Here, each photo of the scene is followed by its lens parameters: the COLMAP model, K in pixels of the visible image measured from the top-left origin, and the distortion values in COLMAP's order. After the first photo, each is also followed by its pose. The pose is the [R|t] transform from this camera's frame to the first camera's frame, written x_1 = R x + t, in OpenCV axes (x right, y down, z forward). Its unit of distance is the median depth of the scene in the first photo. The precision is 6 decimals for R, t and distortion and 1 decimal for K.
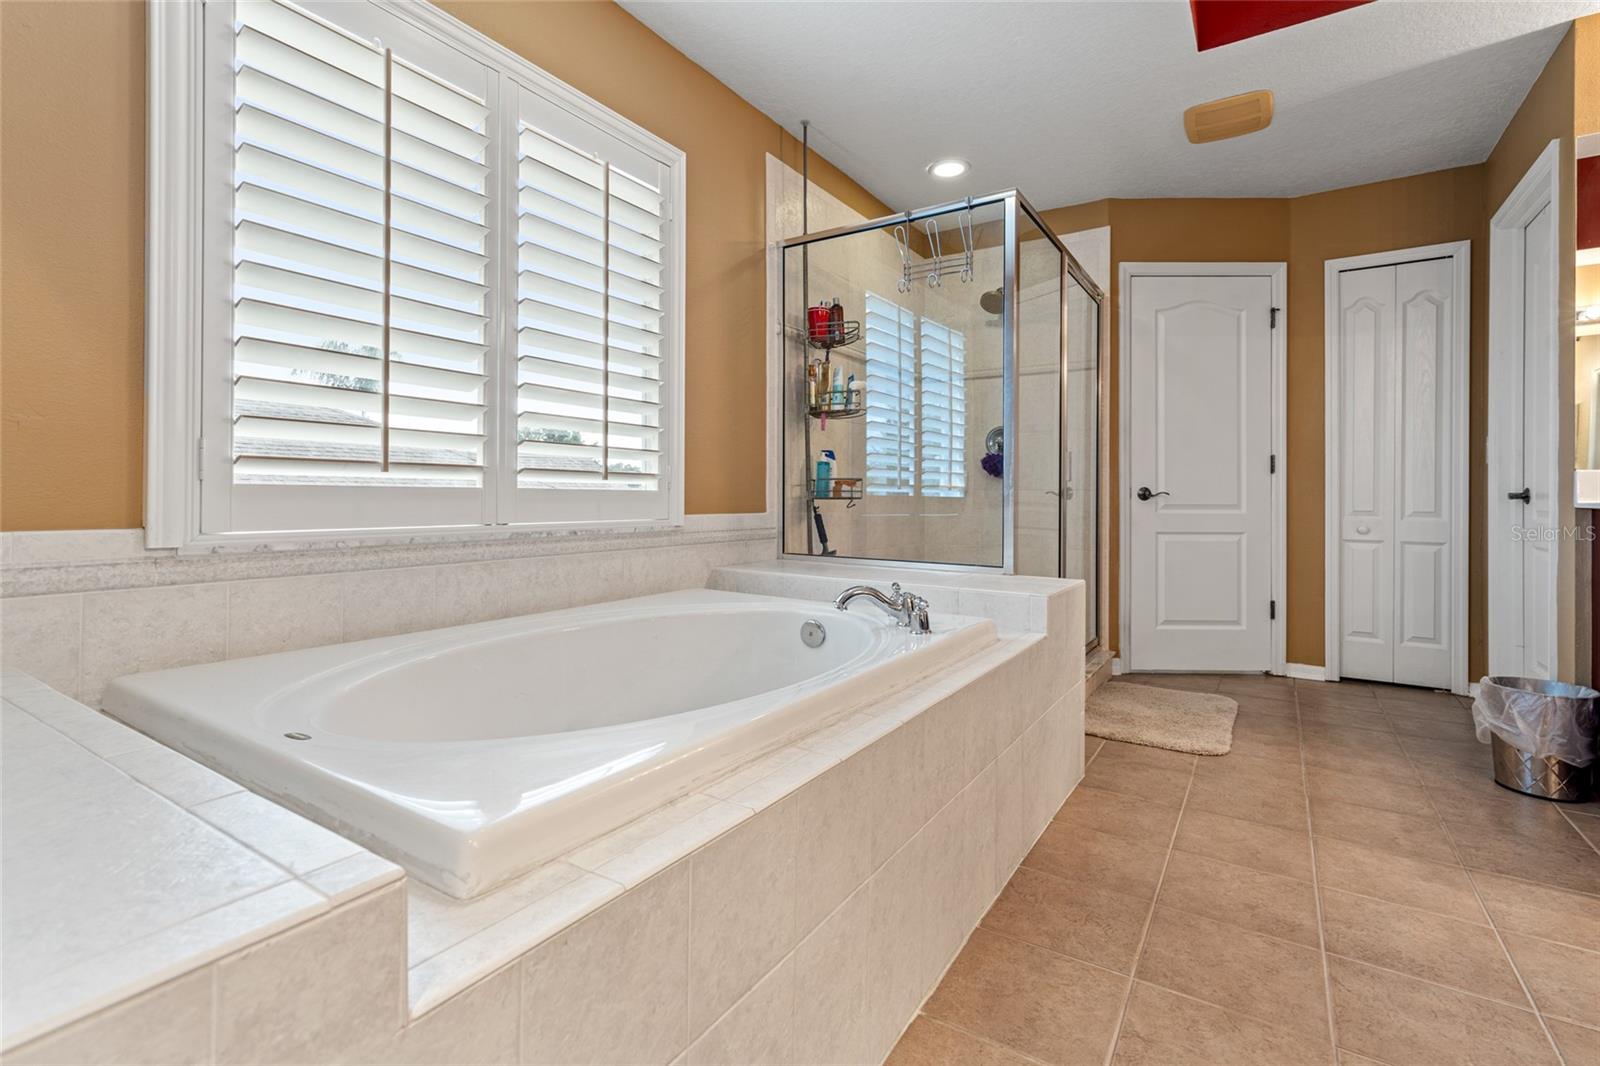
lens RADIAL K [[733.9, 0, 791.9], [0, 733.9, 494.7], [0, 0, 1]] dist [0.001825, 0.000807]
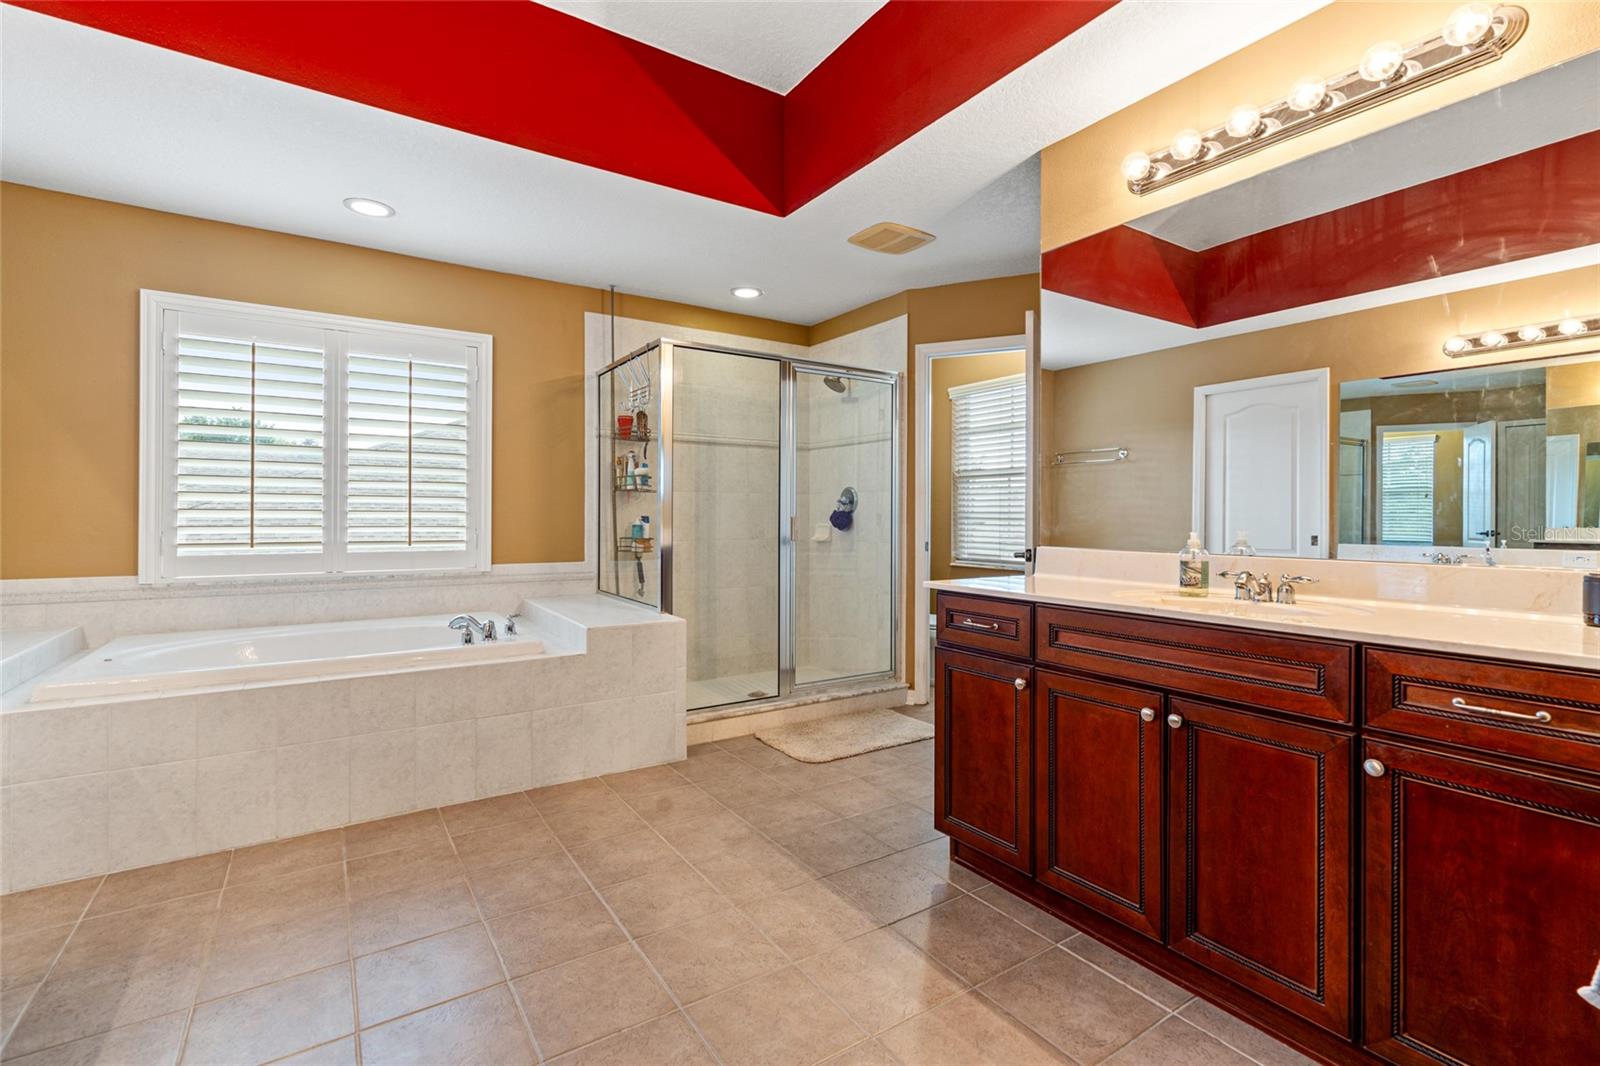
lens RADIAL K [[726.6, 0, 792.5], [0, 726.6, 514.2], [0, 0, 1]] dist [0.001802, 0.002126]
pose [[0.915991, -0.004095, -0.401178, 1.323747], [0.003445, 0.999991, -0.002341, -0.092309], [0.401184, 0.000763, 0.915997, -0.211256]]
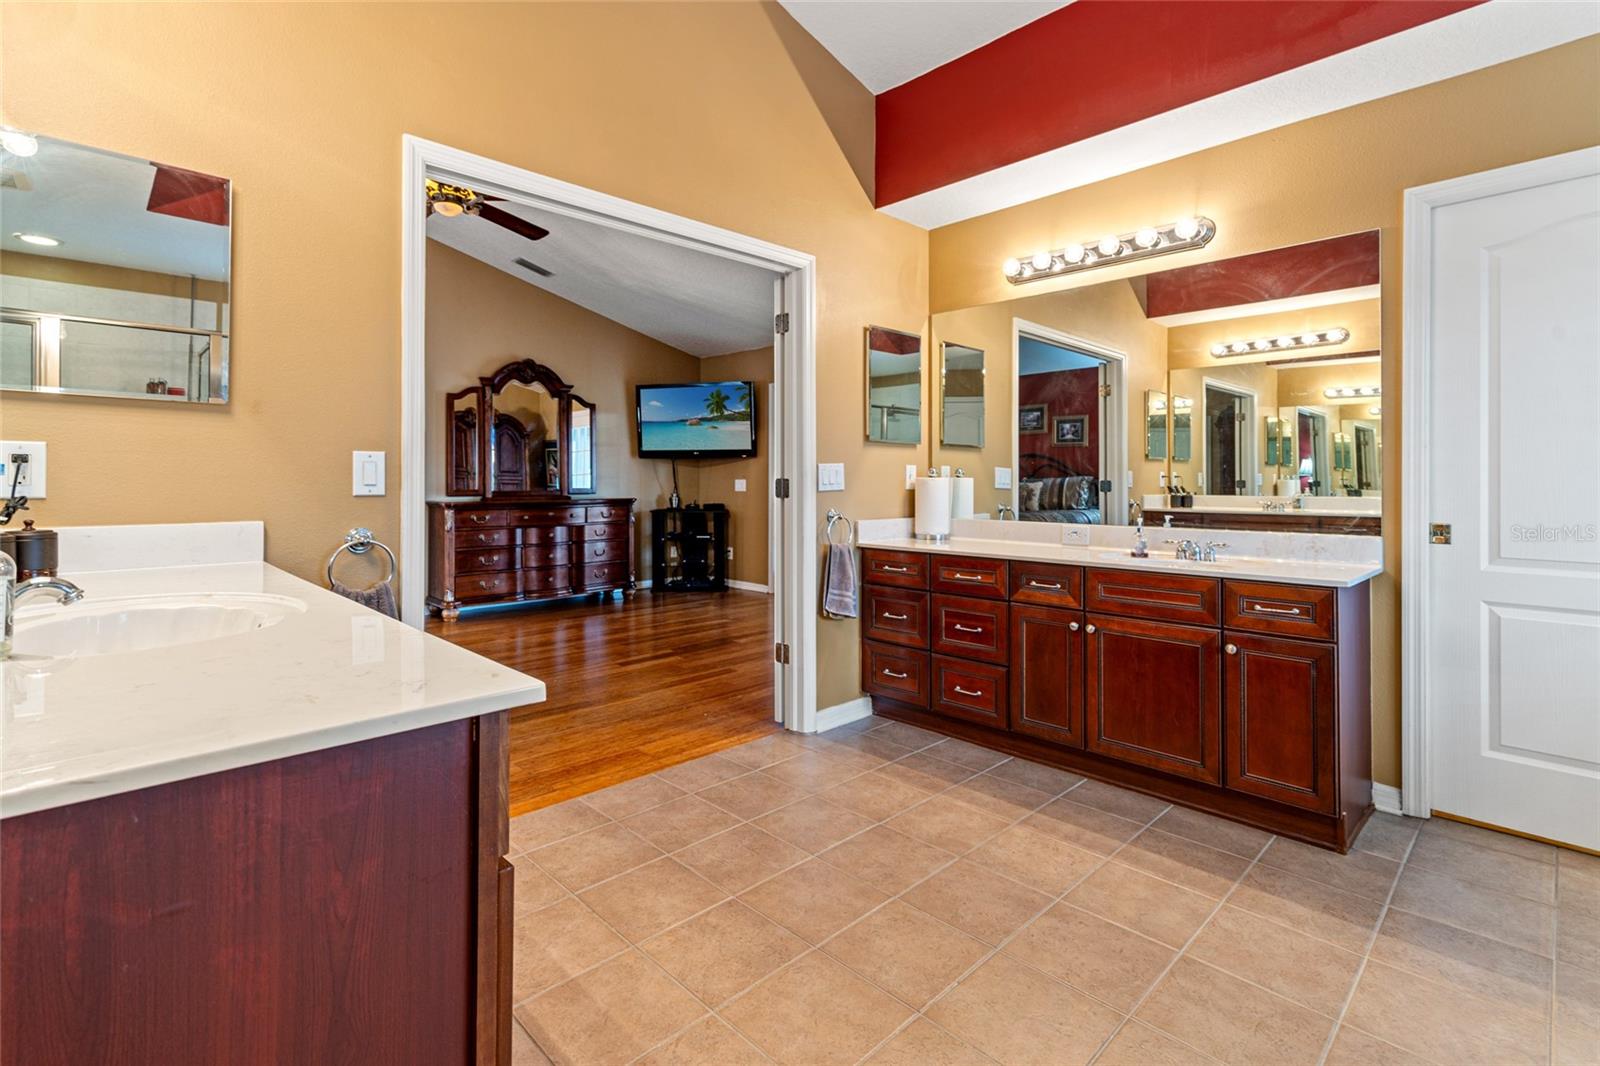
lens RADIAL K [[739.7, 0, 793.7], [0, 739.7, 482.0], [0, 0, 1]] dist [0.006861, 0.000695]
pose [[-0.974585, -0.008691, 0.223850, 0.840804], [-0.008566, 0.999962, 0.001532, -0.093751], [-0.223855, -0.000425, -0.974622, 1.249122]]
